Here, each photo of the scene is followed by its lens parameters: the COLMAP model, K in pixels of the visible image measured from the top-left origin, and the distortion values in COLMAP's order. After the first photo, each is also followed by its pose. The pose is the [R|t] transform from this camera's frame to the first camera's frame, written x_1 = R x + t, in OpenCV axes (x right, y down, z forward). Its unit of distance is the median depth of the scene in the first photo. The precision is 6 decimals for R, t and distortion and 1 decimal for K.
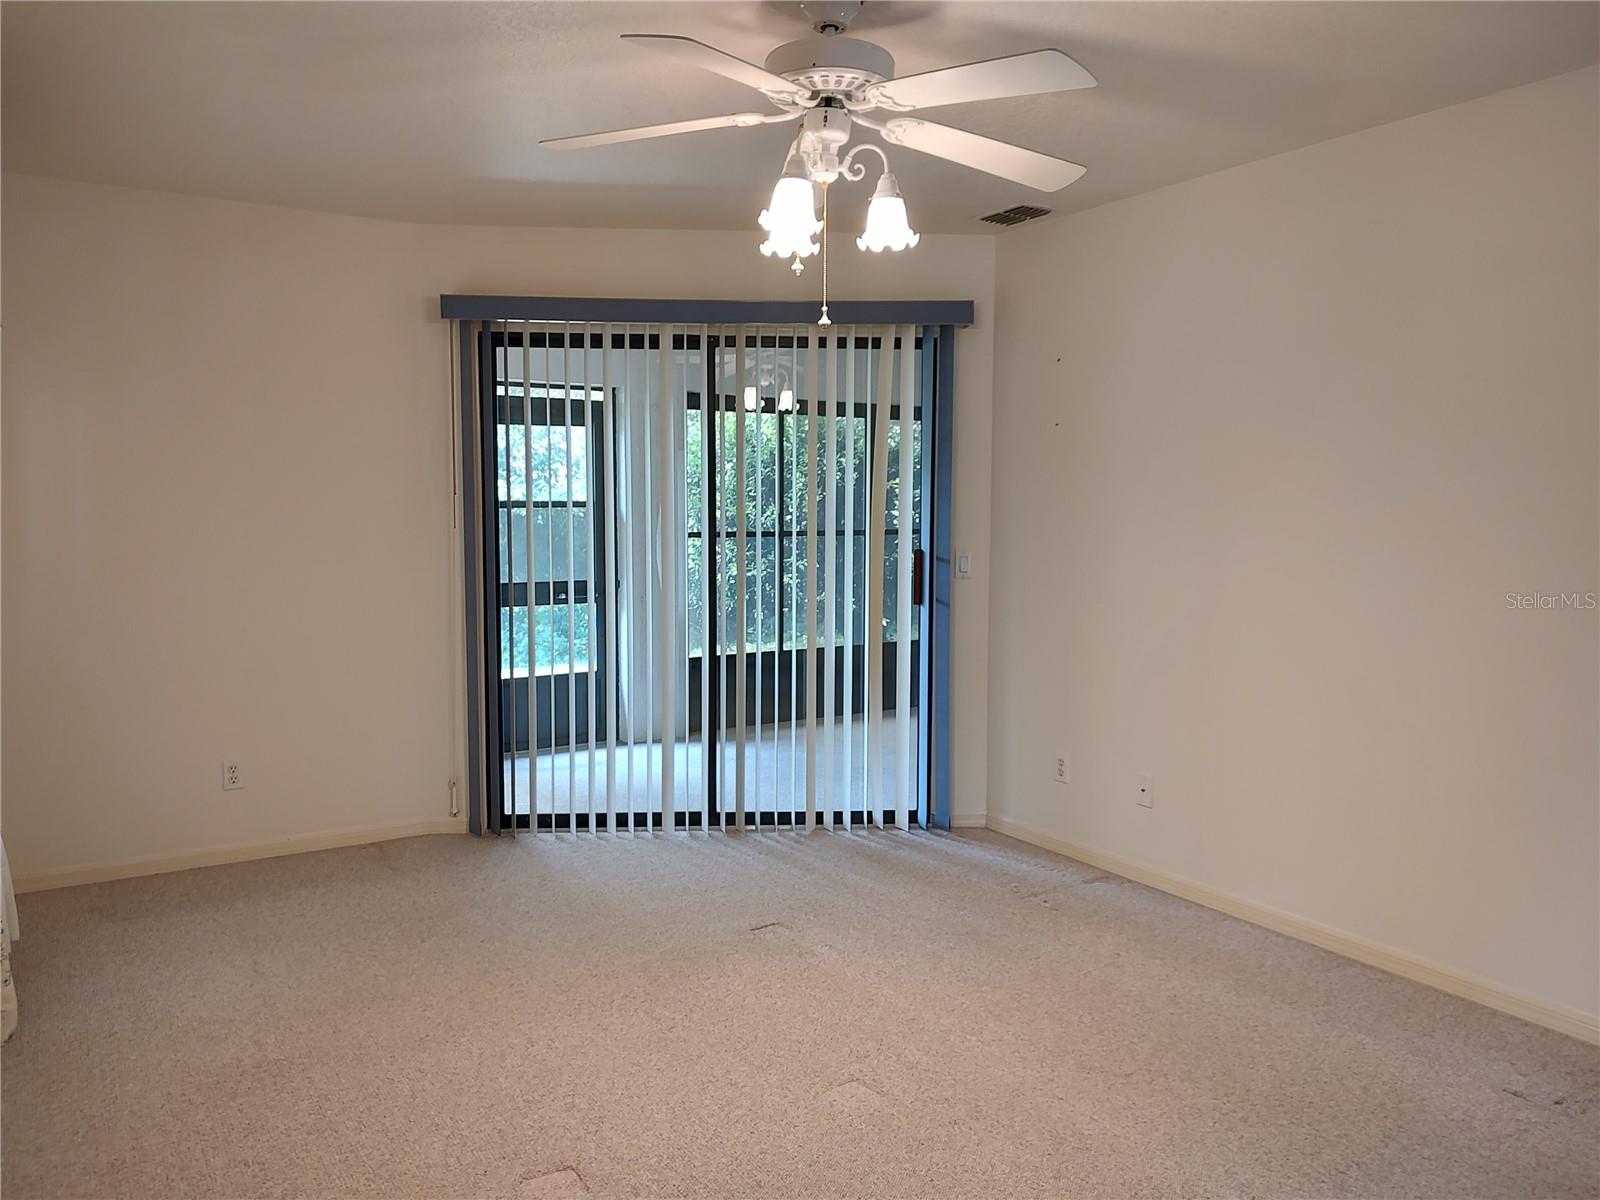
lens RADIAL K [[1155.5, 0, 804.0], [0, 1155.5, 609.0], [0, 0, 1]] dist [0.002404, -0.004941]
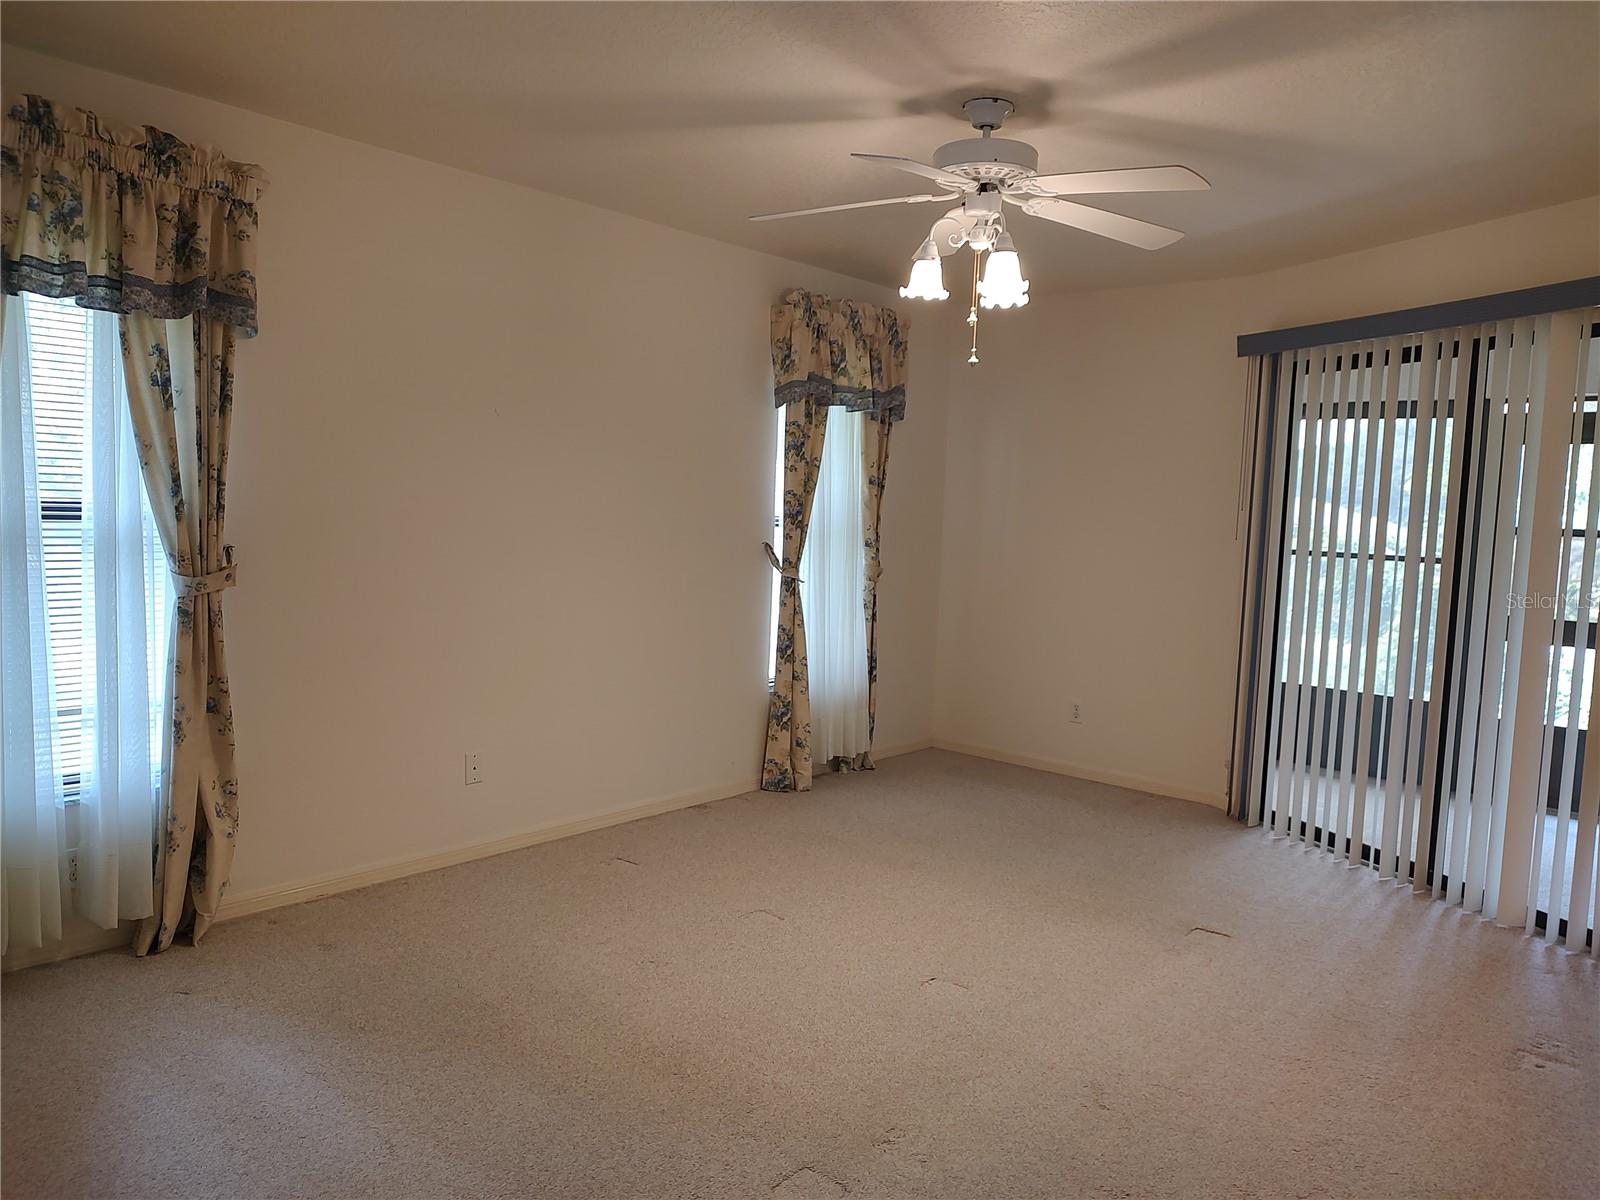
lens RADIAL K [[1140.5, 0, 807.1], [0, 1140.5, 594.4], [0, 0, 1]] dist [0.062930, -0.070956]
pose [[0.296554, 0.087139, -0.951032, 0.634558], [-0.127984, 0.990472, 0.050845, -0.019510], [0.946402, 0.106639, 0.304880, 0.257137]]
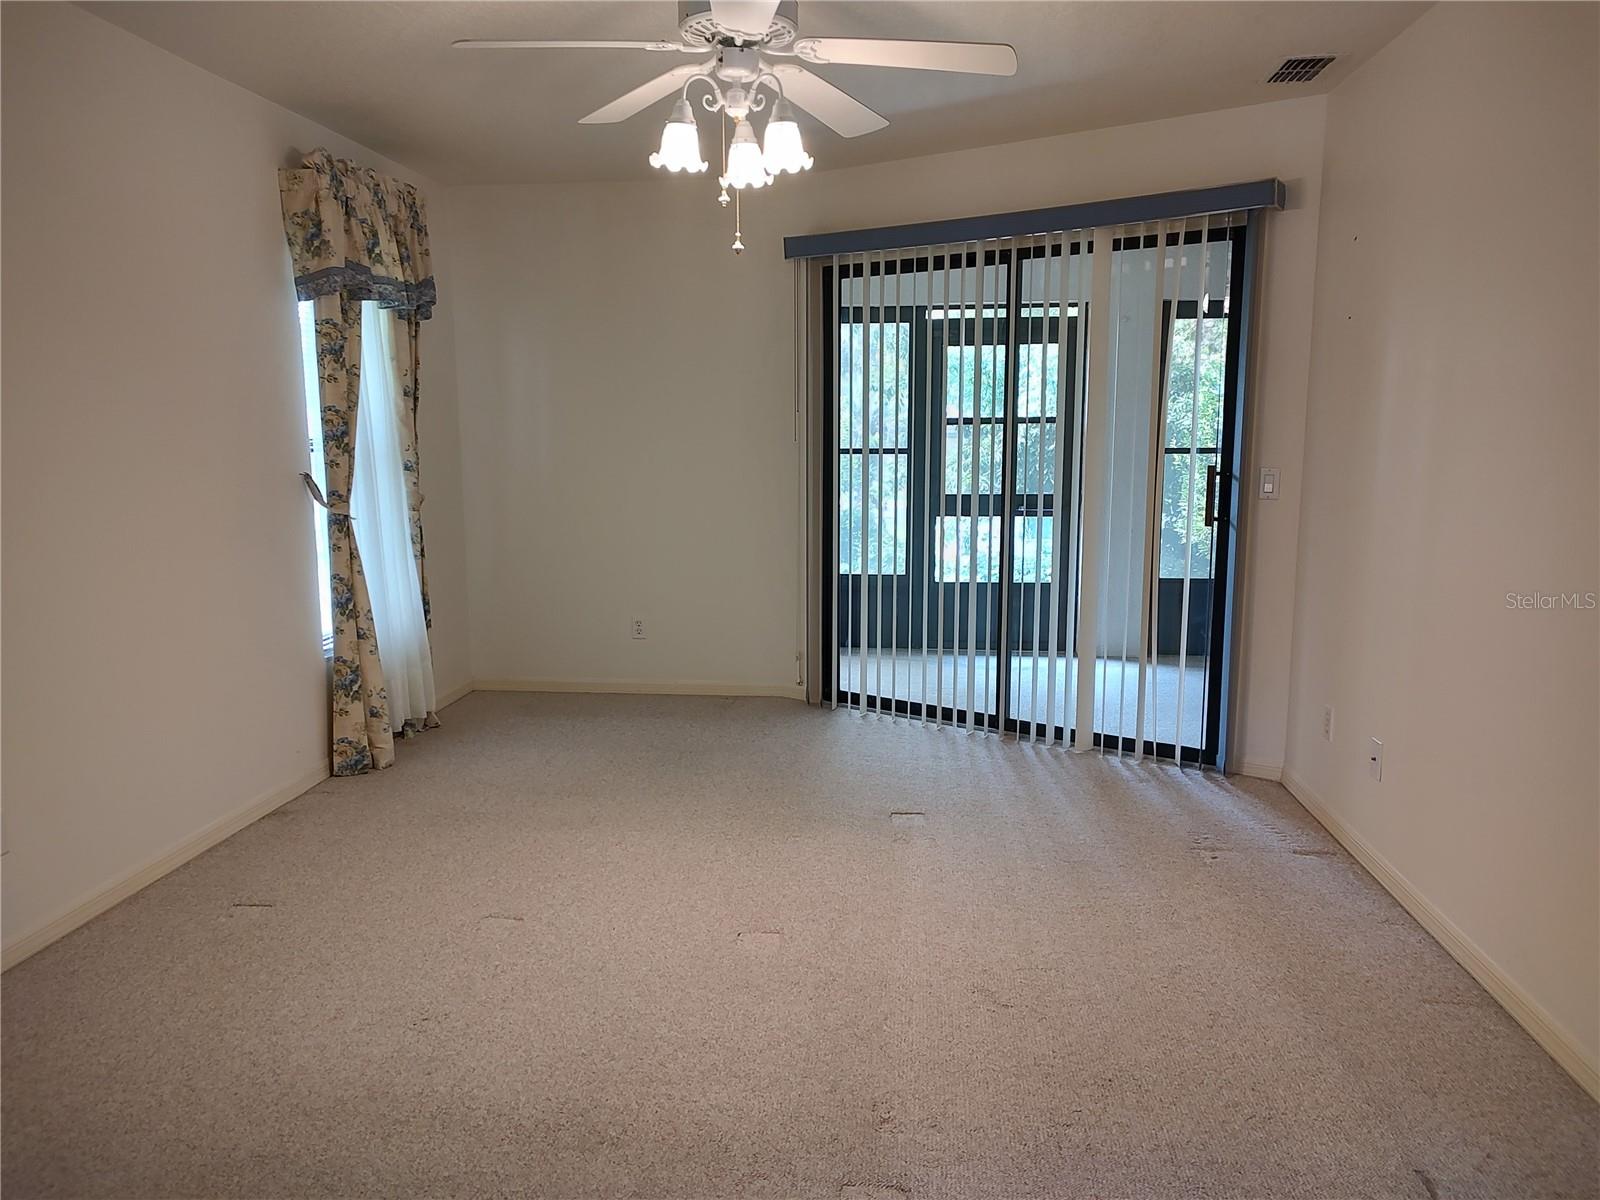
lens RADIAL K [[1135.8, 0, 797.2], [0, 1135.8, 593.6], [0, 0, 1]] dist [0.057197, -0.117355]
pose [[0.781637, 0.086699, -0.617679, 0.414178], [-0.051628, 0.995887, 0.074454, -0.000866], [0.621593, -0.026306, 0.782898, 0.092565]]
